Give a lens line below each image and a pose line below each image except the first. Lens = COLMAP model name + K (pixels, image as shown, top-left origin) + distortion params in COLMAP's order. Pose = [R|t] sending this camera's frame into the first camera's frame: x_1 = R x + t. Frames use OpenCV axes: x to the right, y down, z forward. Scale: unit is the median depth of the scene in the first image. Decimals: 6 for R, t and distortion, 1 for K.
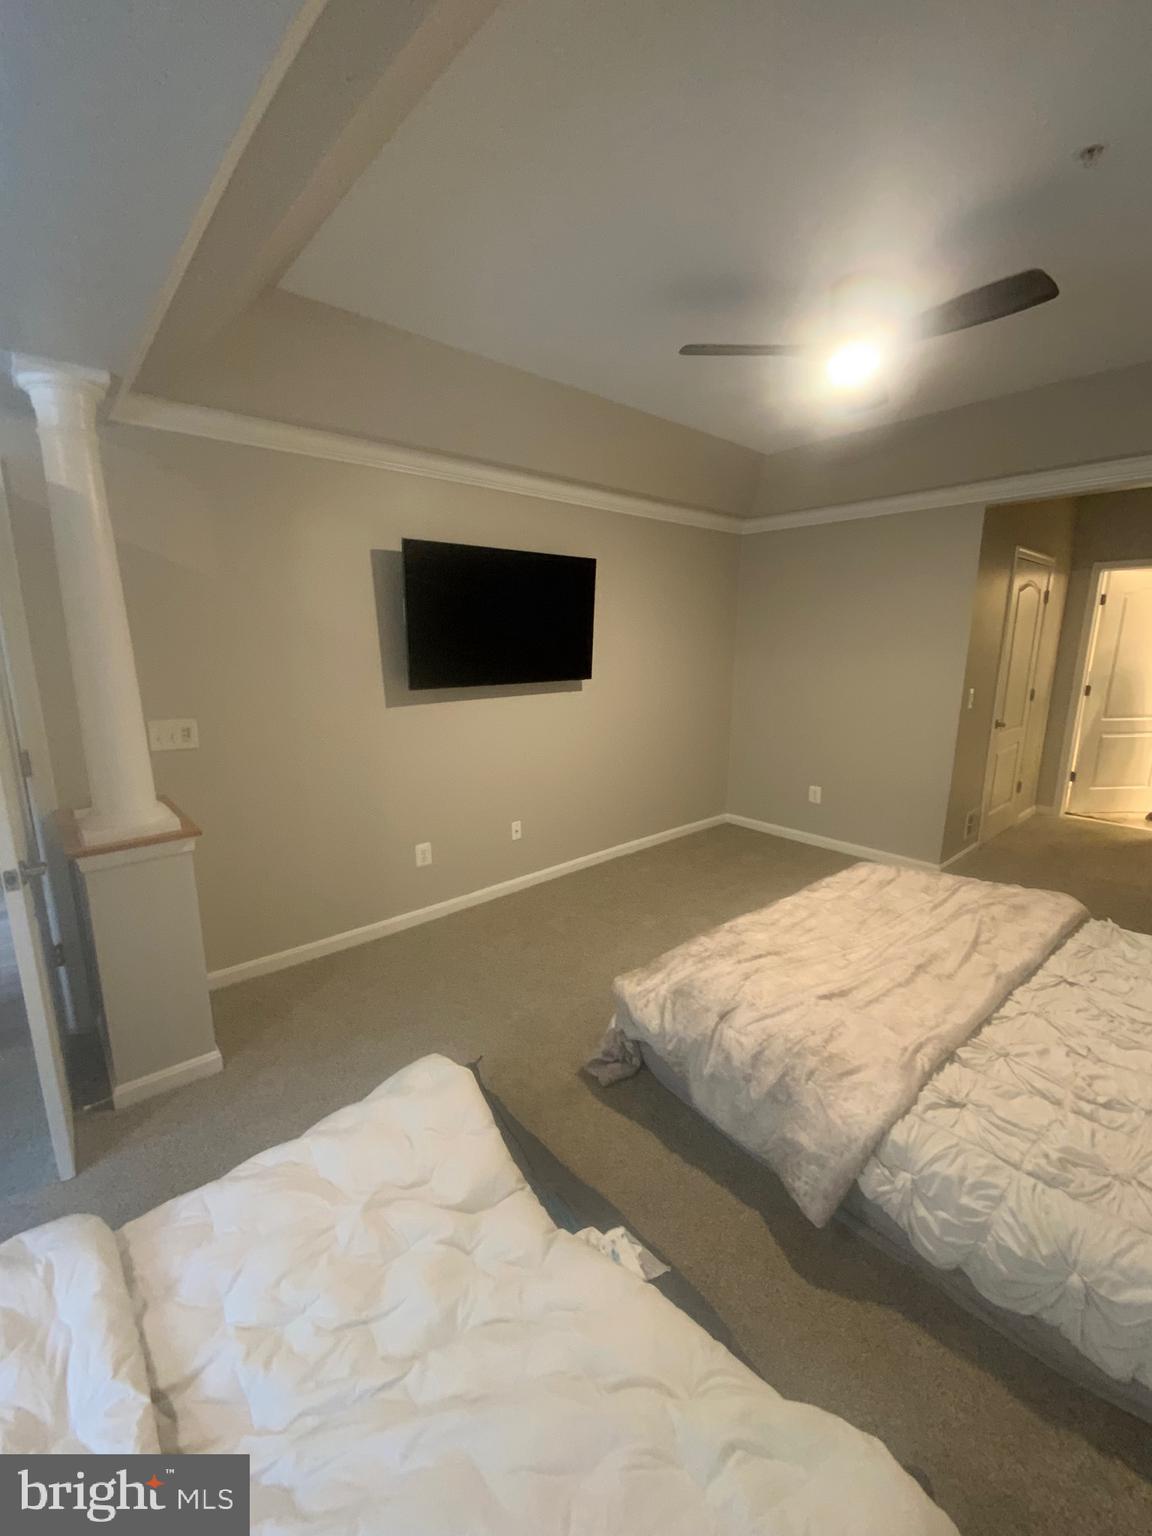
lens RADIAL K [[631.6, 0, 592.6], [0, 631.6, 767.9], [0, 0, 1]] dist [0.018966, -0.000925]
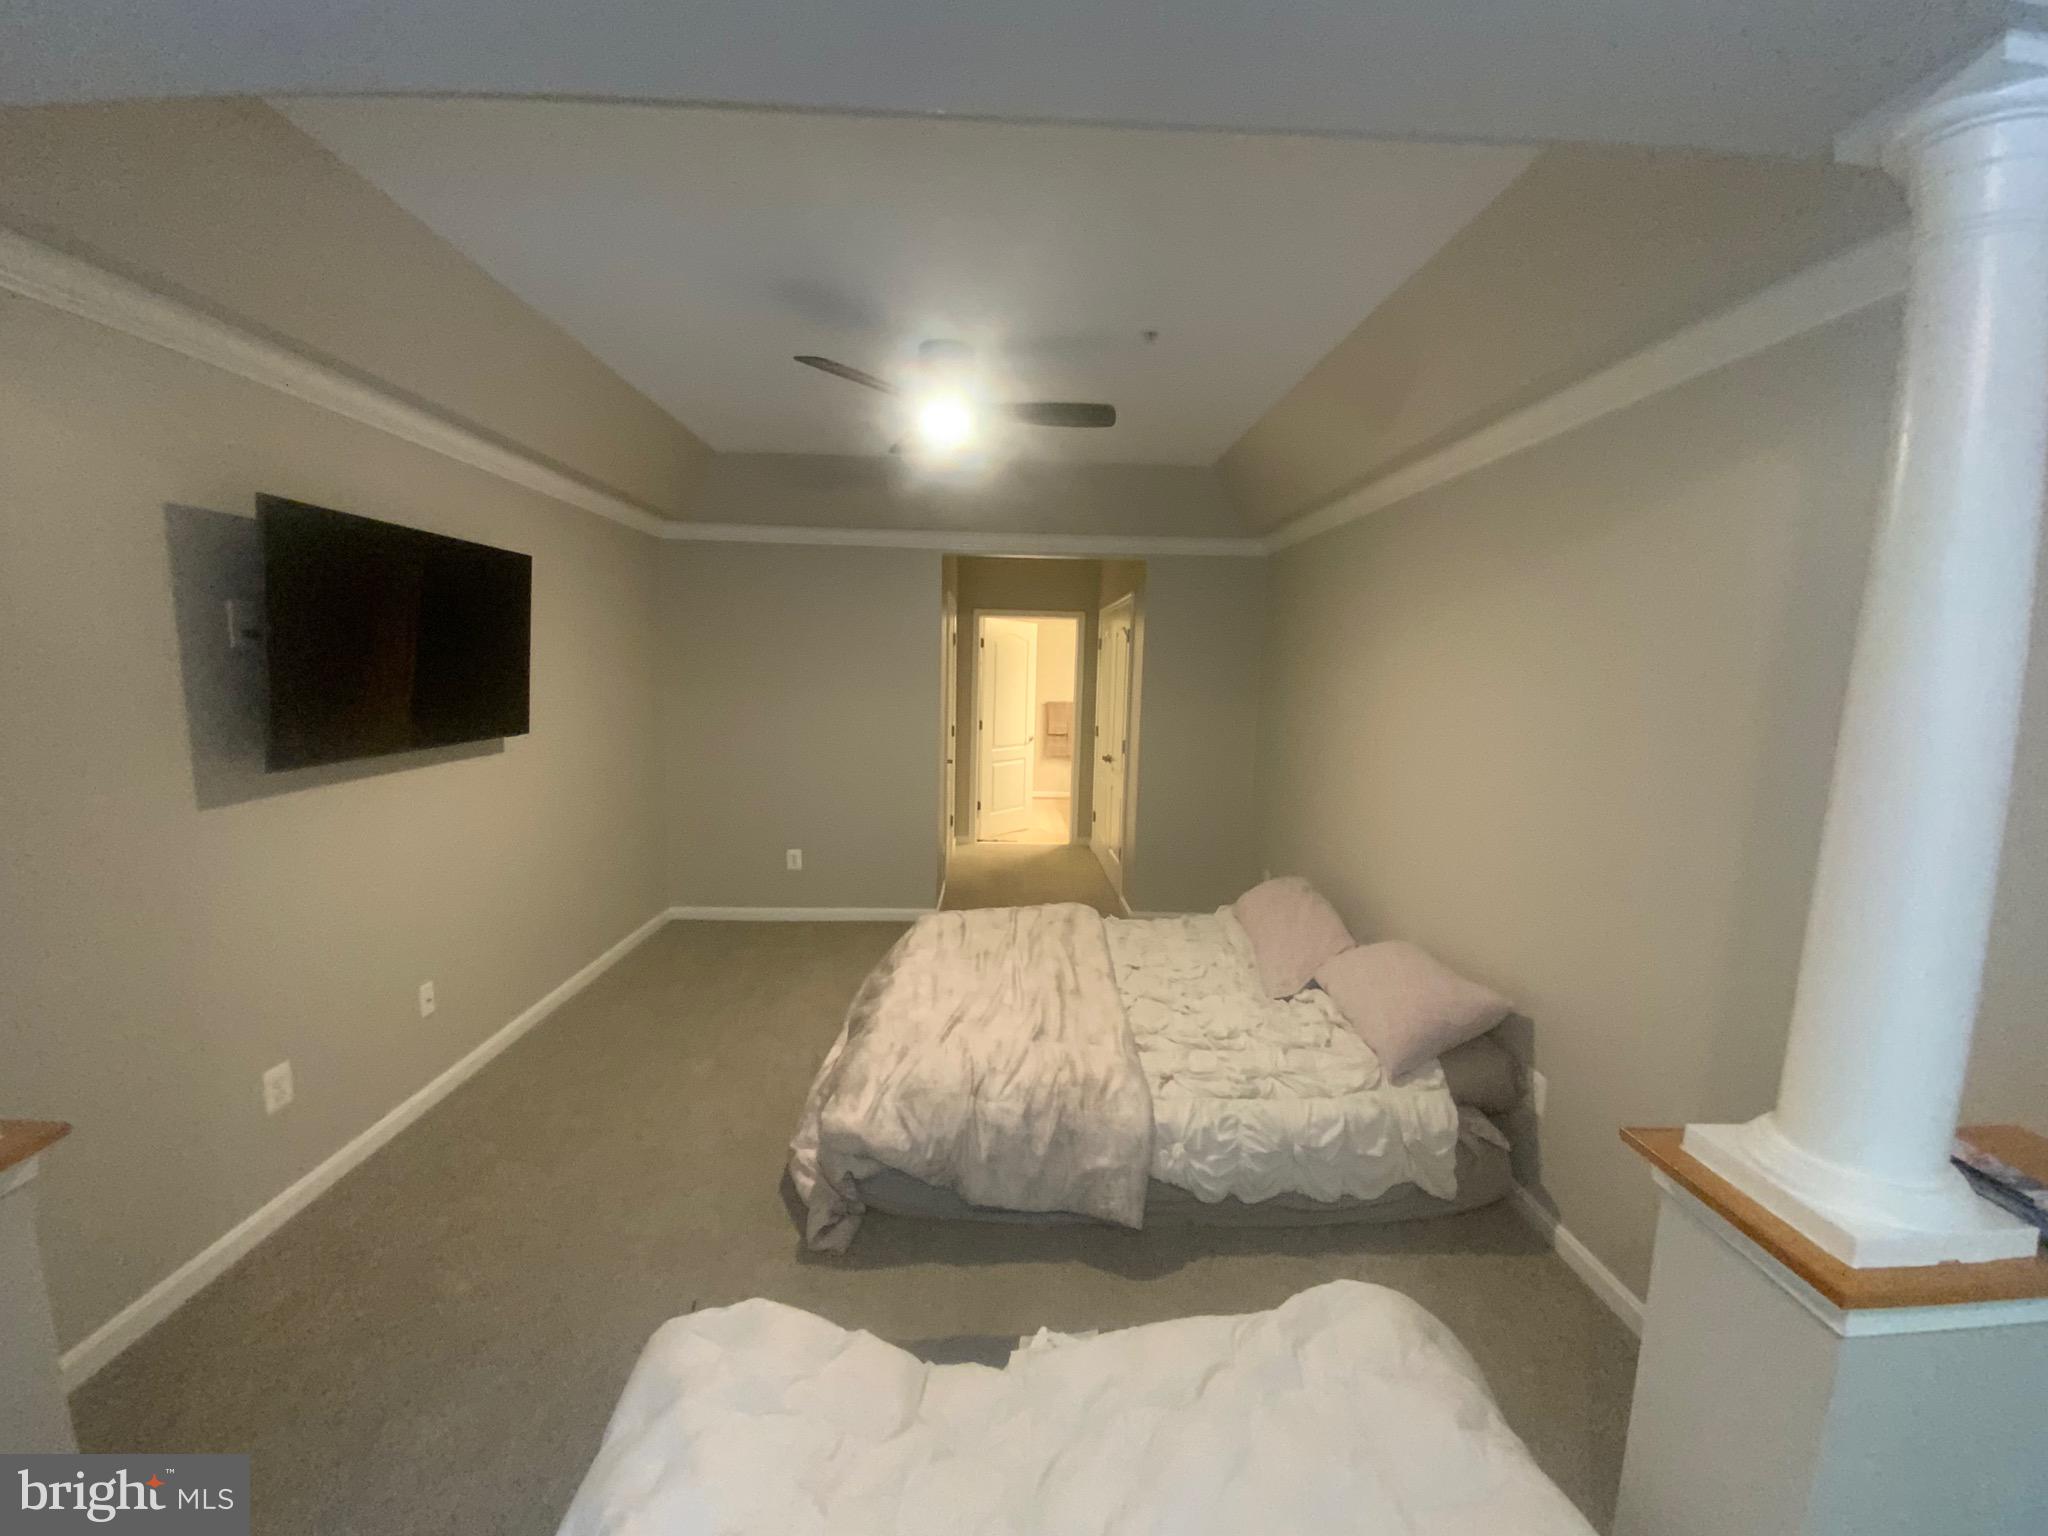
lens RADIAL K [[842.1, 0, 1019.9], [0, 842.1, 756.6], [0, 0, 1]] dist [0.018966, -0.000925]
pose [[0.654703, -0.071356, 0.752511, -0.611593], [0.138340, 0.990031, -0.026480, -0.046555], [-0.743119, 0.121438, 0.658048, 0.087279]]
